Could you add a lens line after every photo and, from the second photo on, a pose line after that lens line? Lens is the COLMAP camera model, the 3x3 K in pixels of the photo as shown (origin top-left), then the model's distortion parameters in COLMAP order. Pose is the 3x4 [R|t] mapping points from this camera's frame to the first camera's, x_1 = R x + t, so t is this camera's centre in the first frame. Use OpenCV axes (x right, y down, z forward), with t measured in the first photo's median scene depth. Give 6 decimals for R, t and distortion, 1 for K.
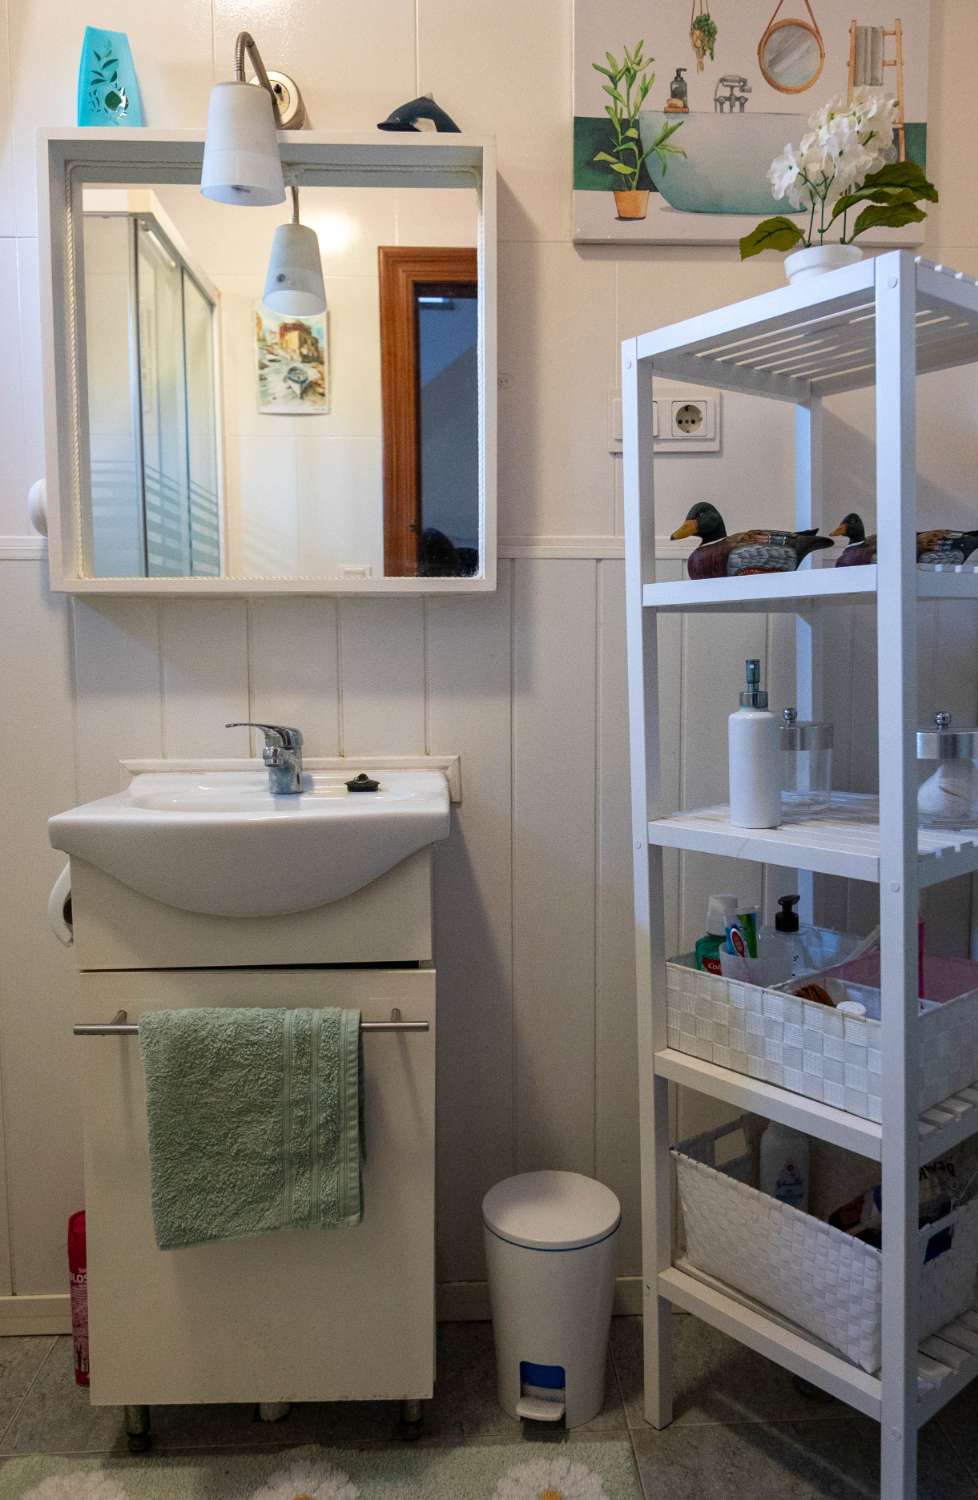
lens RADIAL K [[1107.1, 0, 489.0], [0, 1107.1, 750.0], [0, 0, 1]] dist [-0.003798, -0.012780]
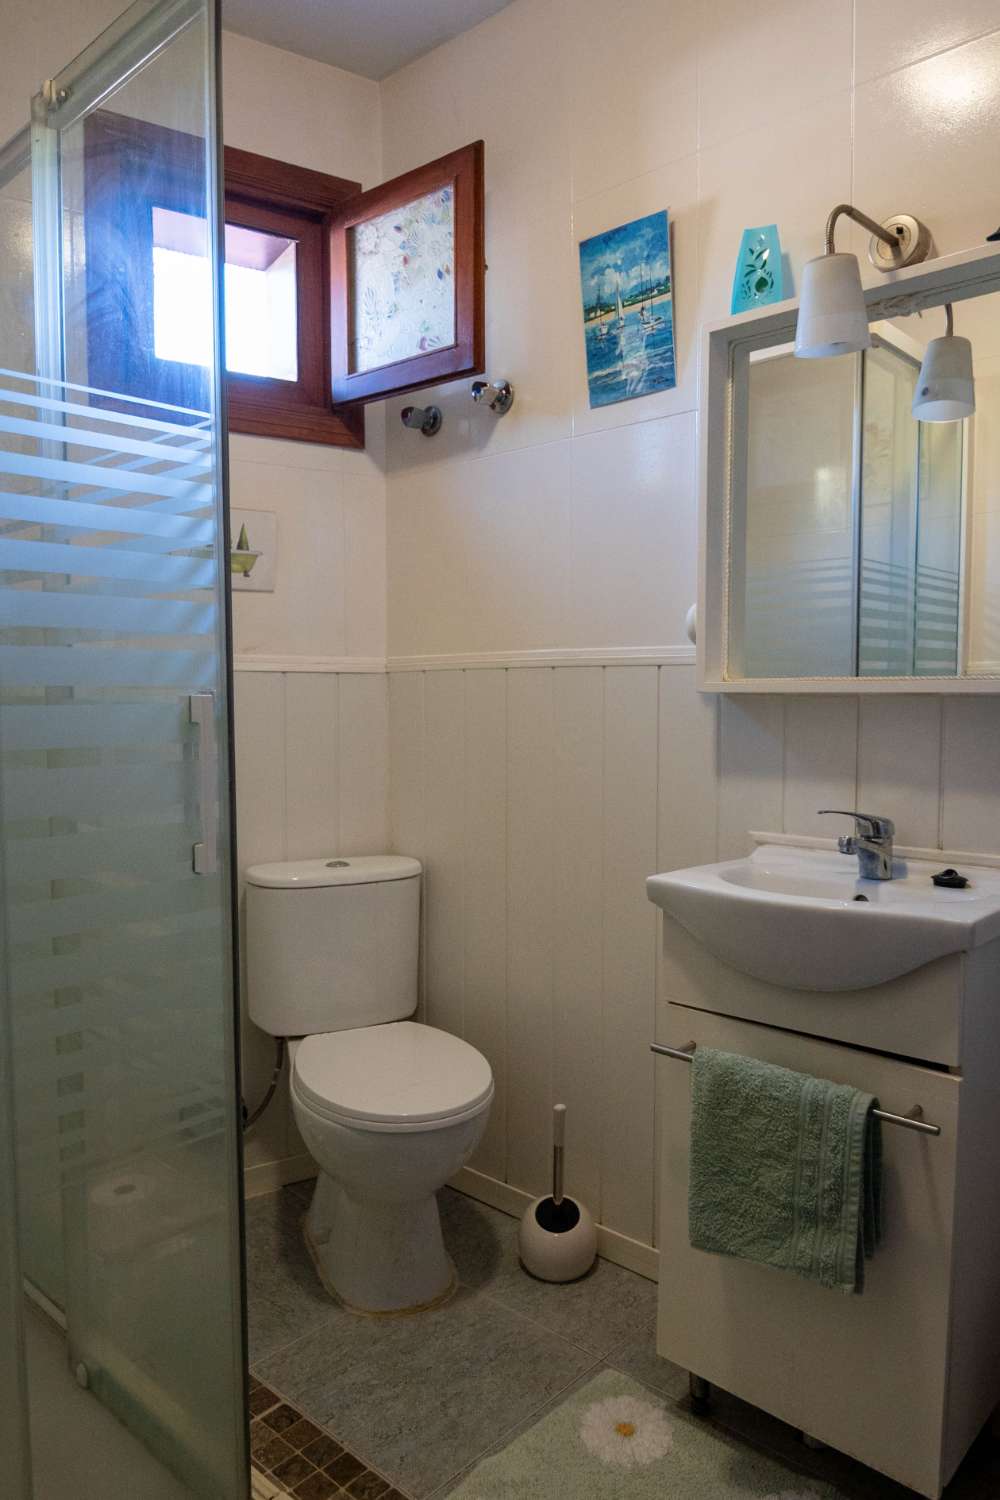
lens RADIAL K [[1045.2, 0, 500.0], [0, 1045.2, 750.0], [0, 0, 1]] dist [0.000325, -0.018091]
pose [[0.689431, 0.046657, -0.722847, 0.331448], [-0.064716, 0.997900, 0.002687, -0.072786], [0.721454, 0.044927, 0.691003, 0.033442]]
